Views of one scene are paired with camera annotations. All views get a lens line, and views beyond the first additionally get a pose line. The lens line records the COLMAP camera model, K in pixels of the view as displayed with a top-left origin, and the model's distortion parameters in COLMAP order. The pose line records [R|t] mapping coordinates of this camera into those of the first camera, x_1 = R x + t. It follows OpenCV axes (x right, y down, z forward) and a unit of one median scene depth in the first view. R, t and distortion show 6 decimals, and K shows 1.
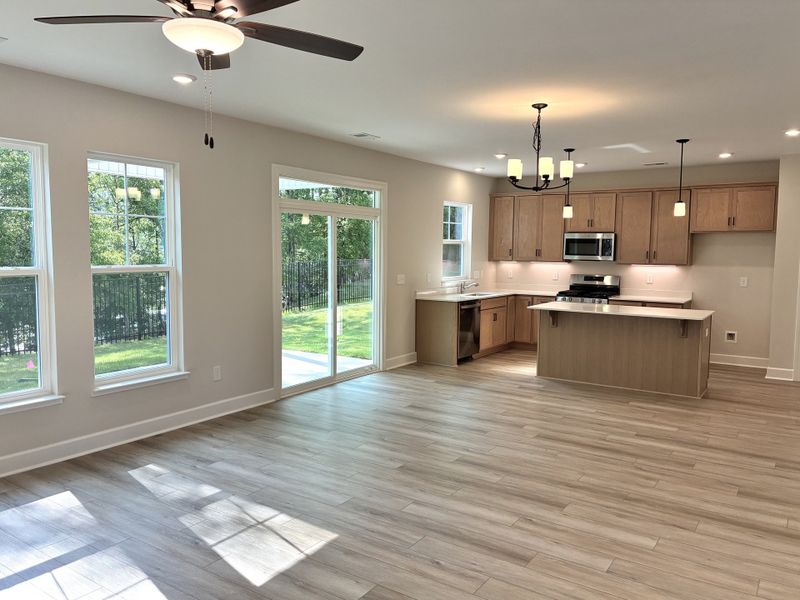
lens RADIAL K [[622.3, 0, 402.6], [0, 622.3, 301.0], [0, 0, 1]] dist [0.010611, -0.000458]
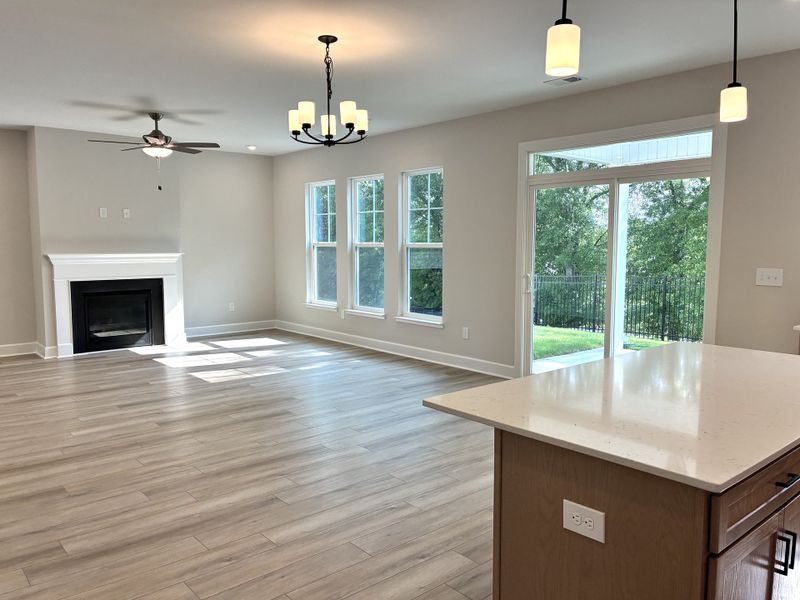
lens RADIAL K [[622.3, 0, 402.4], [0, 622.3, 299.3], [0, 0, 1]] dist [0.010611, -0.000458]
pose [[-0.273510, 0.076775, -0.958800, 1.082452], [-0.085772, 0.990892, 0.103813, -0.078356], [0.958037, 0.110632, -0.264434, 1.461129]]
